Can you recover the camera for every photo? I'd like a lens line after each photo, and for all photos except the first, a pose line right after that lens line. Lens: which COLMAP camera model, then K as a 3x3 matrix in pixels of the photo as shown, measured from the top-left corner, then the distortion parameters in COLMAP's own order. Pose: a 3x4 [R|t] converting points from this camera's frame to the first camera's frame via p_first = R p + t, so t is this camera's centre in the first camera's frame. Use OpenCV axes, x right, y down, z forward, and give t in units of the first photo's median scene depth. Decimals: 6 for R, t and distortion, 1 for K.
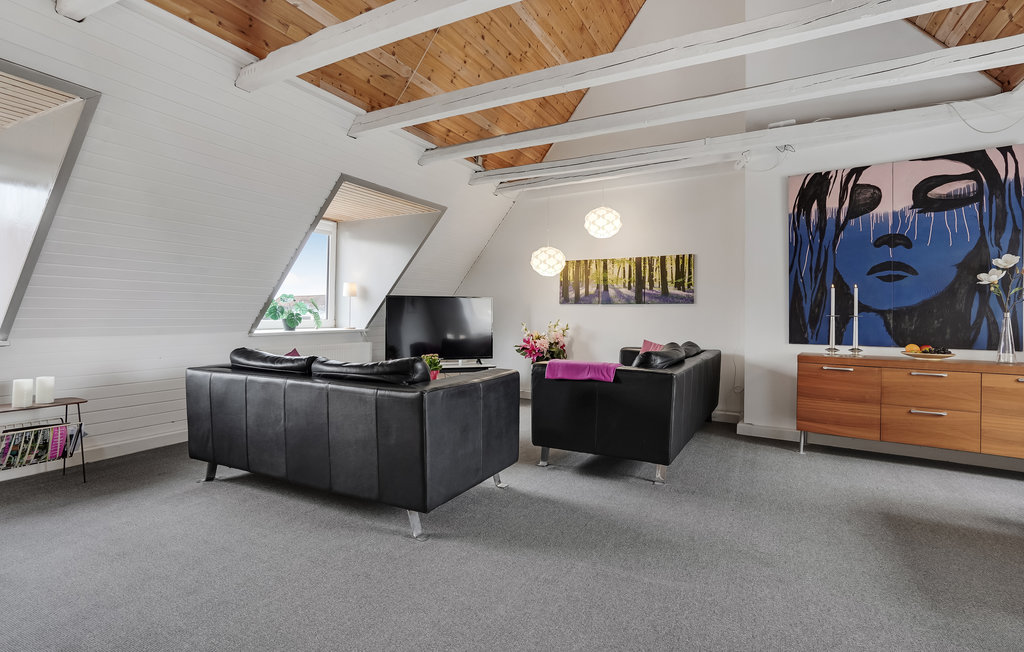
lens RADIAL K [[505.8, 0, 514.0], [0, 505.8, 311.8], [0, 0, 1]] dist [0.000744, 0.000658]
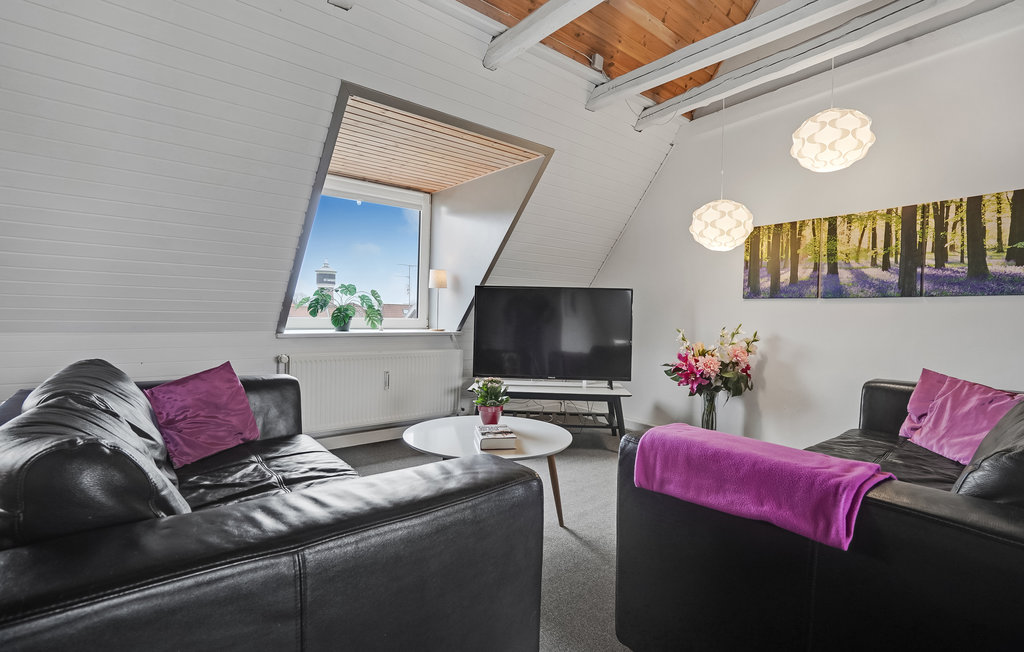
lens RADIAL K [[492.2, 0, 515.7], [0, 492.2, 321.2], [0, 0, 1]] dist [-0.001907, 0.000819]
pose [[0.929567, 0.017962, -0.368215, 0.060457], [-0.013855, 0.999809, 0.013796, 0.007849], [0.368392, -0.007723, 0.929638, 0.386023]]
